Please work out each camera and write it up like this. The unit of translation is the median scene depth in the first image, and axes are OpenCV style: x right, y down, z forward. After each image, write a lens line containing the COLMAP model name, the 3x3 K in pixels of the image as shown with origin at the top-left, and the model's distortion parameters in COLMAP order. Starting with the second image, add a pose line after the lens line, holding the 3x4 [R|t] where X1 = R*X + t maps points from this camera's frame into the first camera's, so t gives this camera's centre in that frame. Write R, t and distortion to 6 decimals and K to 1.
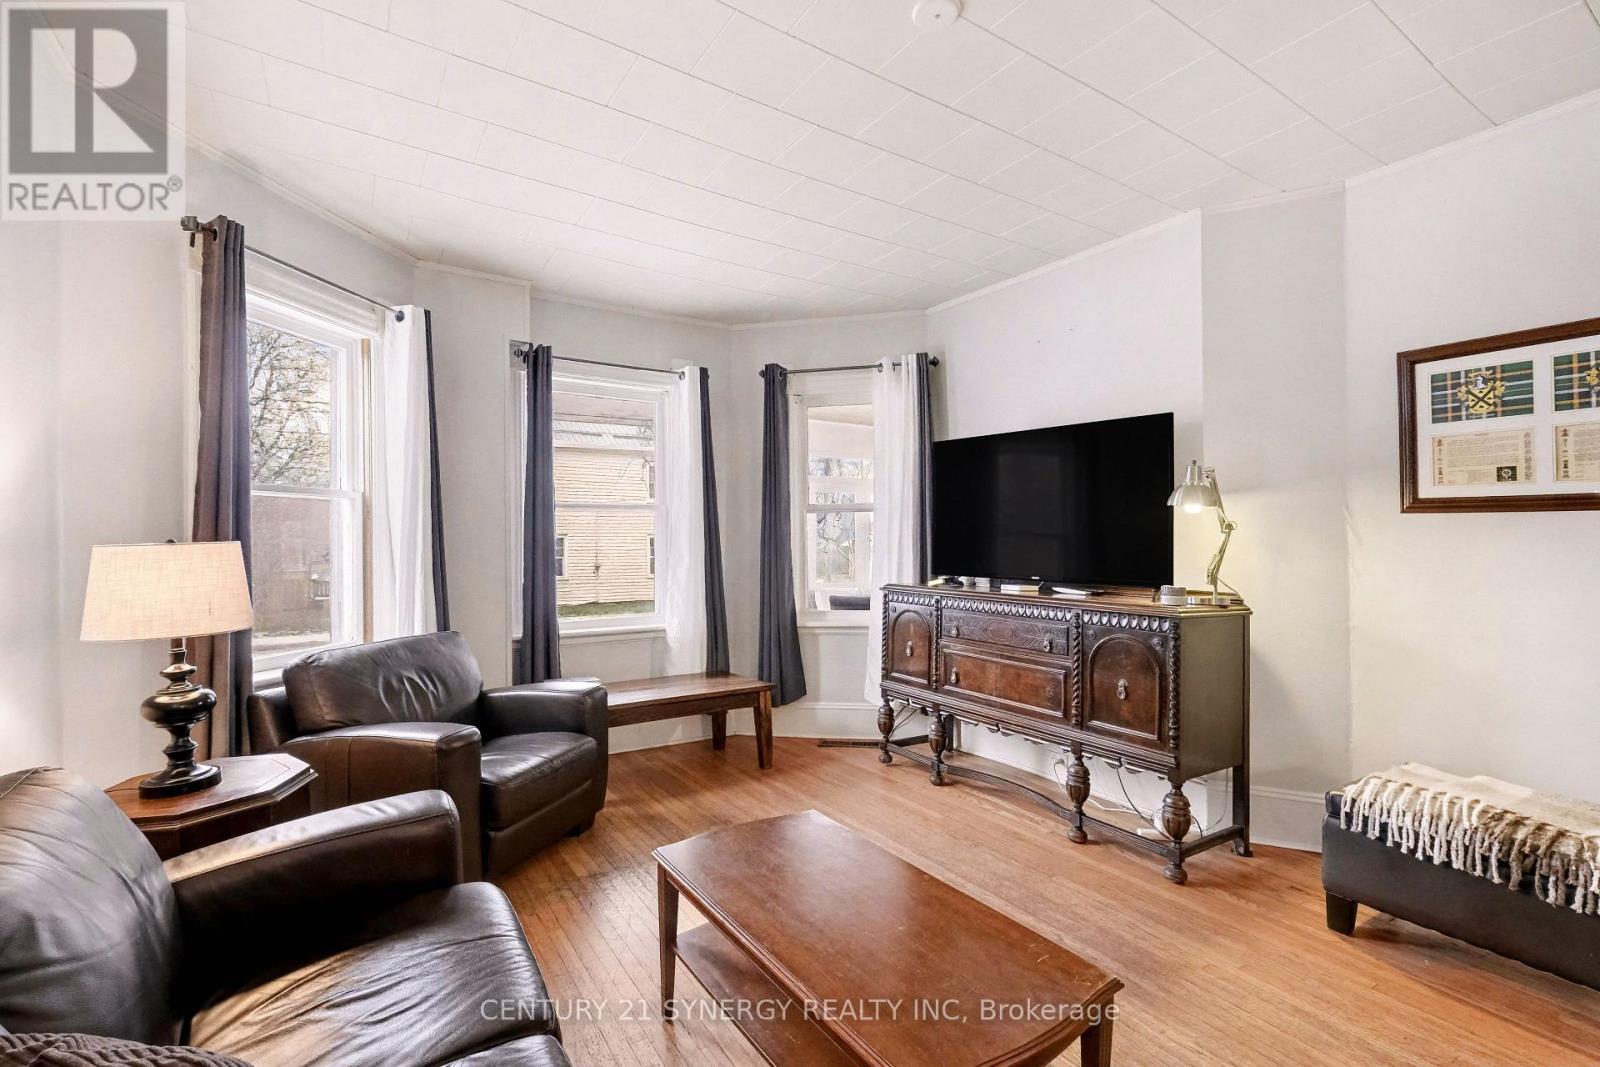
lens RADIAL K [[691.8, 0, 790.2], [0, 691.8, 535.4], [0, 0, 1]] dist [-0.004064, -0.000425]
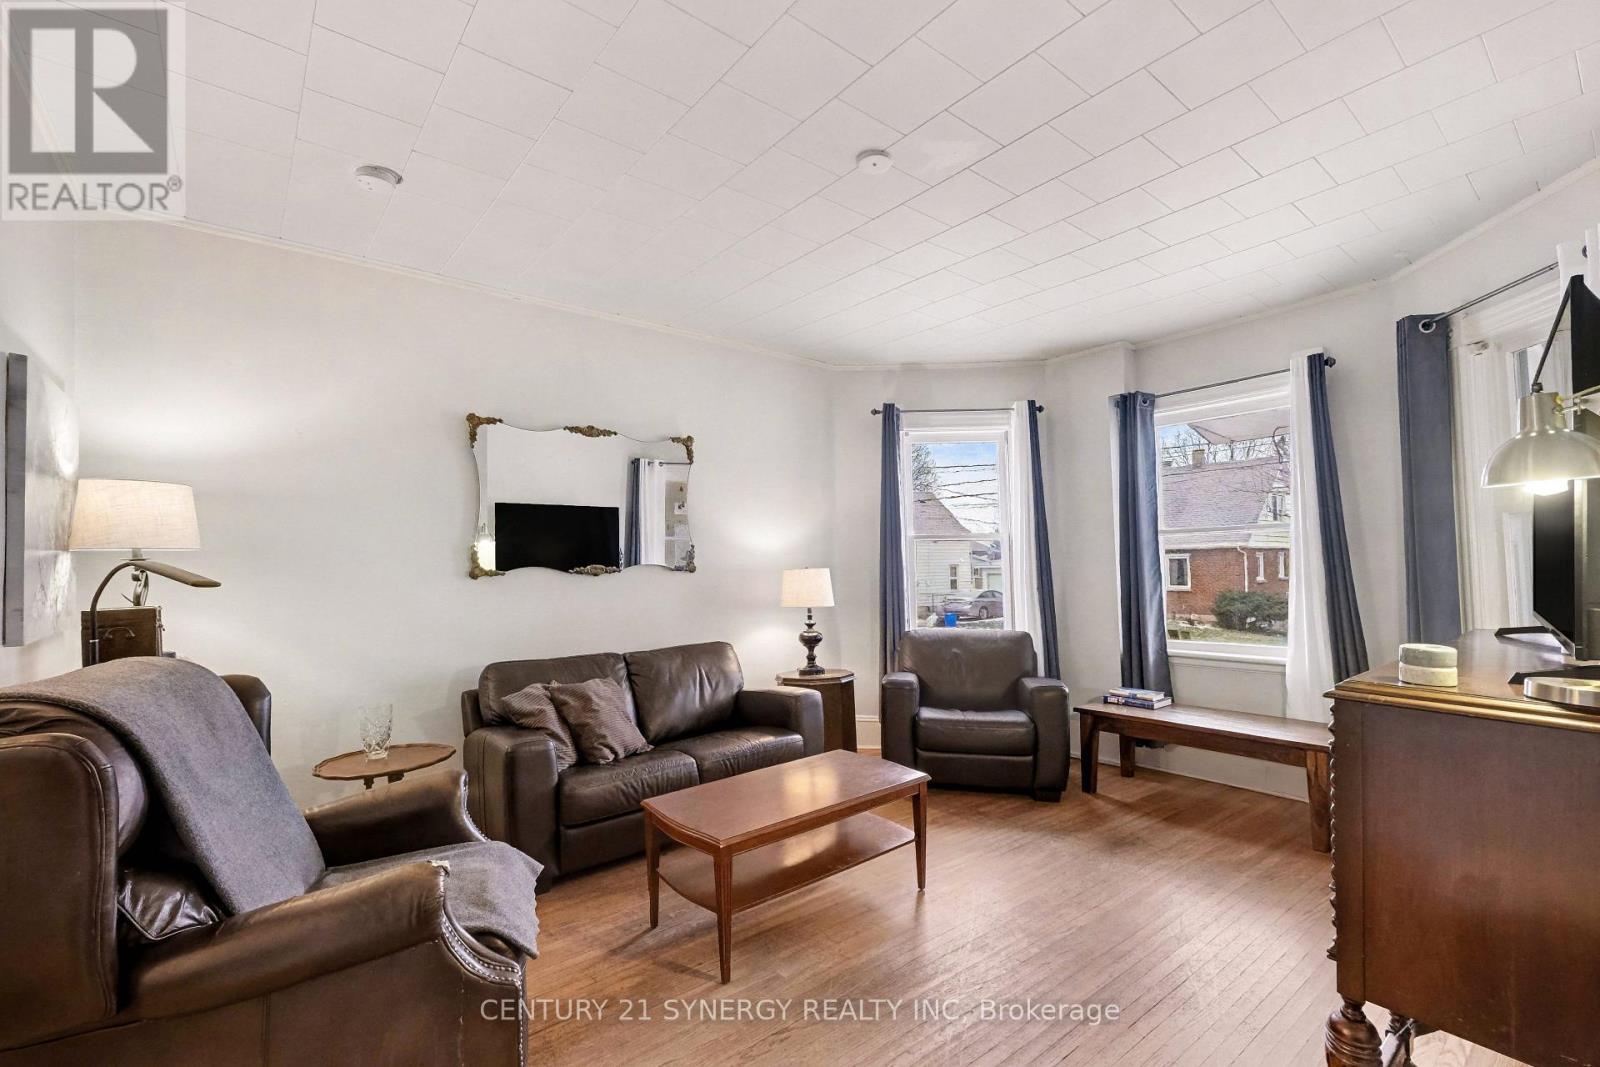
lens RADIAL K [[691.8, 0, 805.7], [0, 691.8, 537.5], [0, 0, 1]] dist [-0.004064, -0.000425]
pose [[0.131611, -0.047051, -0.990184, 0.897239], [0.016184, 0.998842, -0.045311, 0.007897], [0.991169, -0.010061, 0.132220, 0.415194]]
